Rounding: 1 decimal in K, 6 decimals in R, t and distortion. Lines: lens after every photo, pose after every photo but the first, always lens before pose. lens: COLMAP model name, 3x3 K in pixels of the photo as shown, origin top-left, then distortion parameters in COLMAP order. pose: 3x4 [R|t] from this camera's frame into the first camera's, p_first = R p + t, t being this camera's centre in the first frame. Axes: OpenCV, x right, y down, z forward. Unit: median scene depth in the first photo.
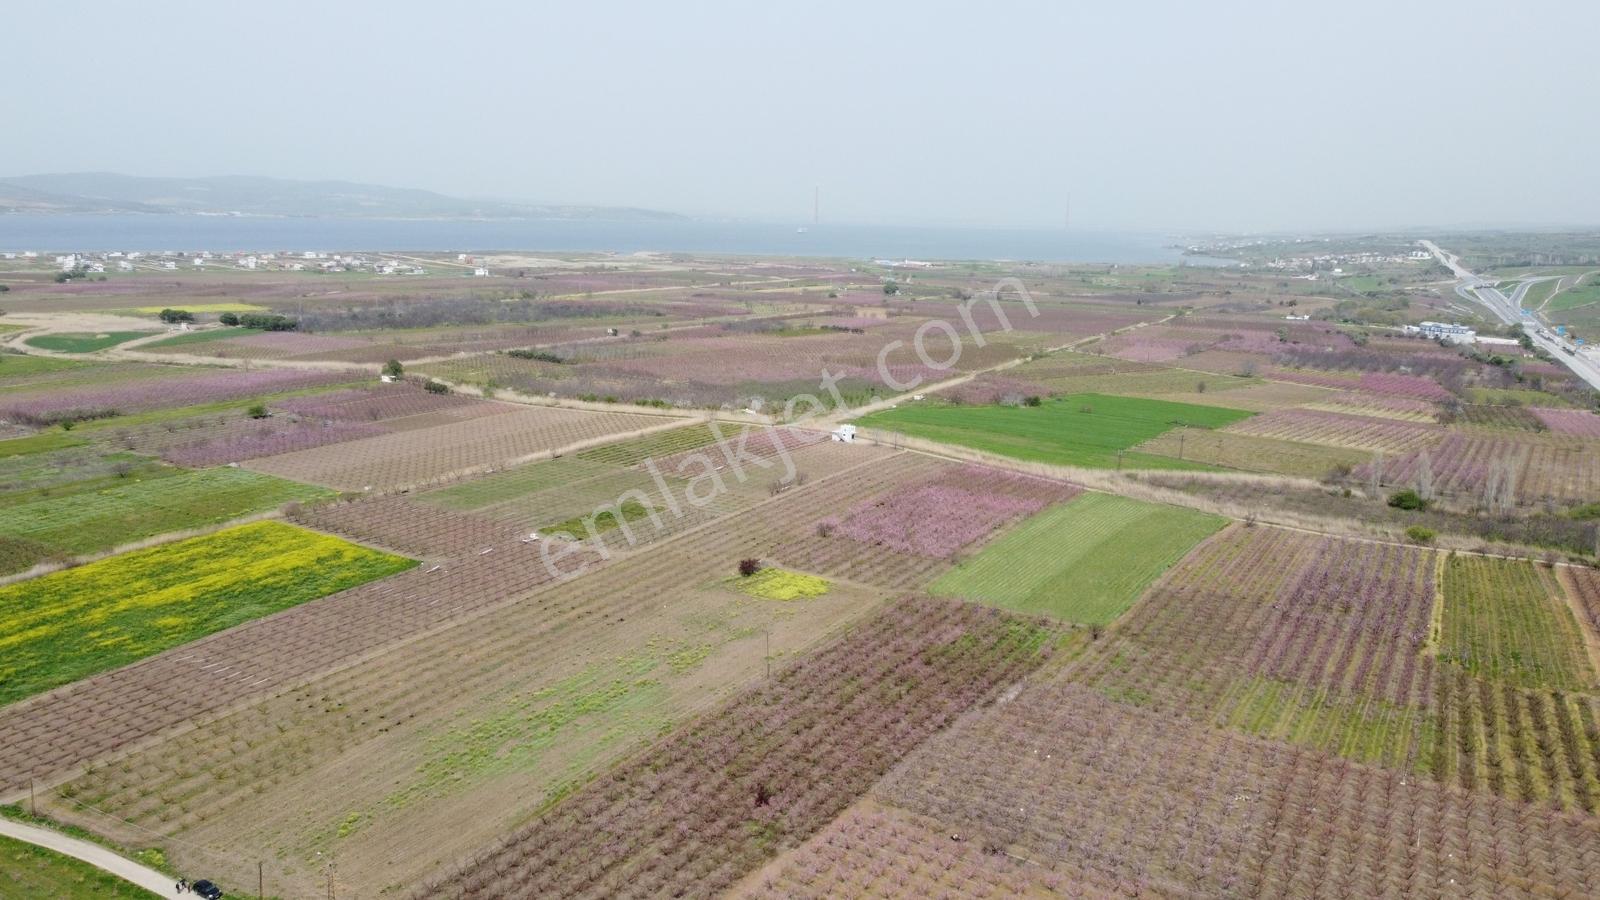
lens RADIAL K [[1207.4, 0, 800.0], [0, 1207.4, 450.0], [0, 0, 1]] dist [0.007433, -0.018547]
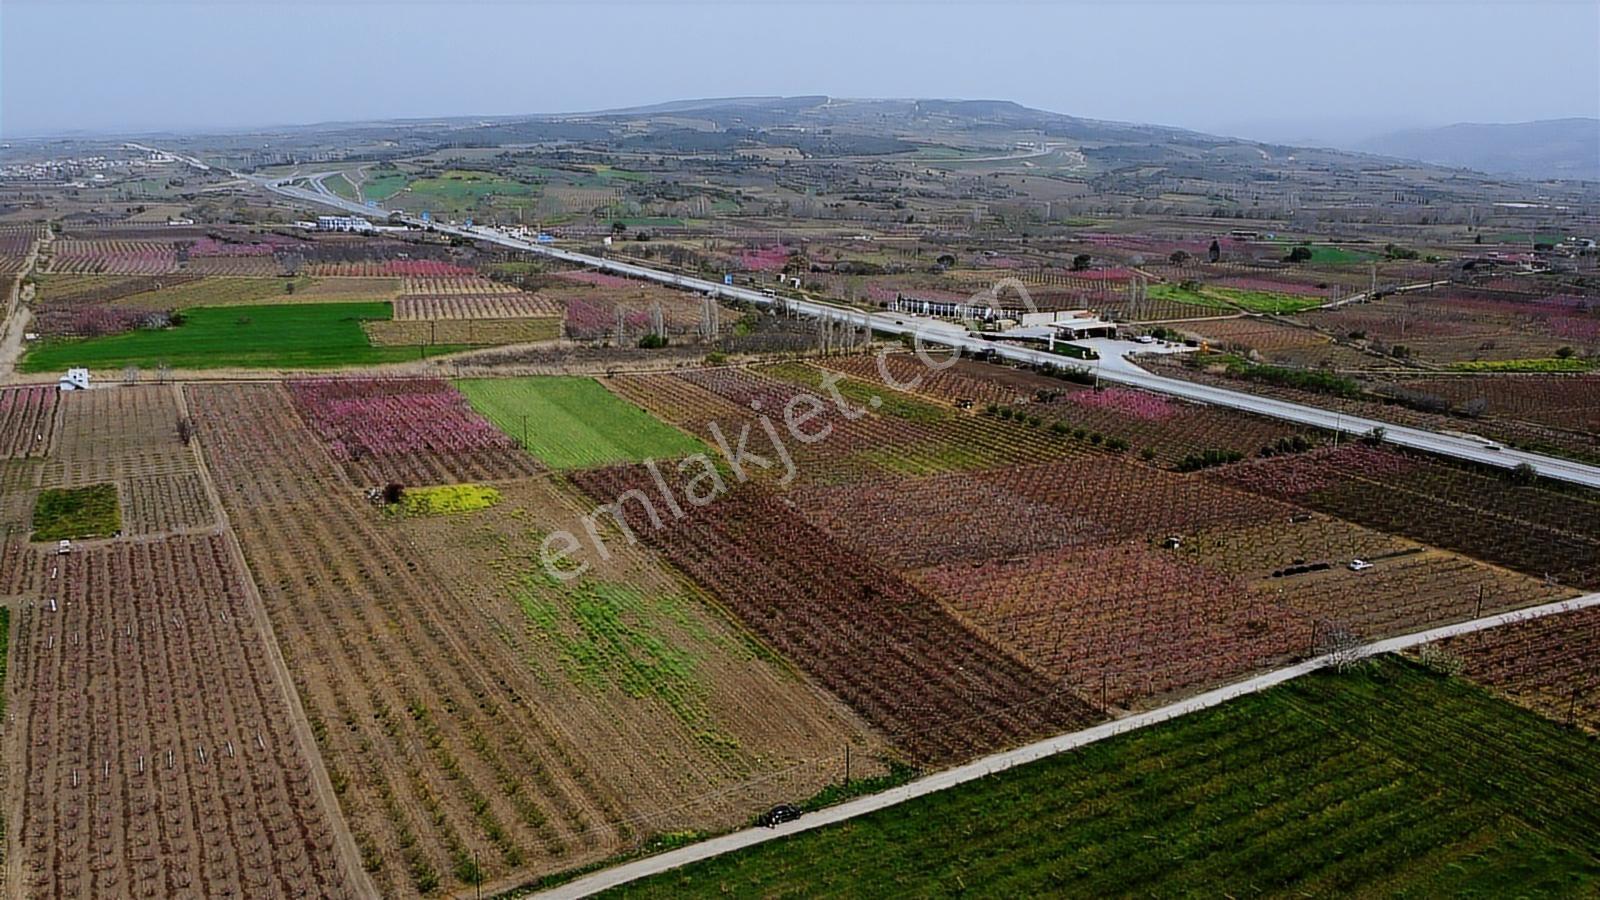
lens RADIAL K [[1206.8, 0, 799.8], [0, 1206.8, 457.6], [0, 0, 1]] dist [0.001522, -0.013380]
pose [[0.529125, -0.226426, 0.817776, -0.630727], [0.157916, 0.973181, 0.167279, -0.035419], [-0.833720, 0.040628, 0.550690, 0.238052]]
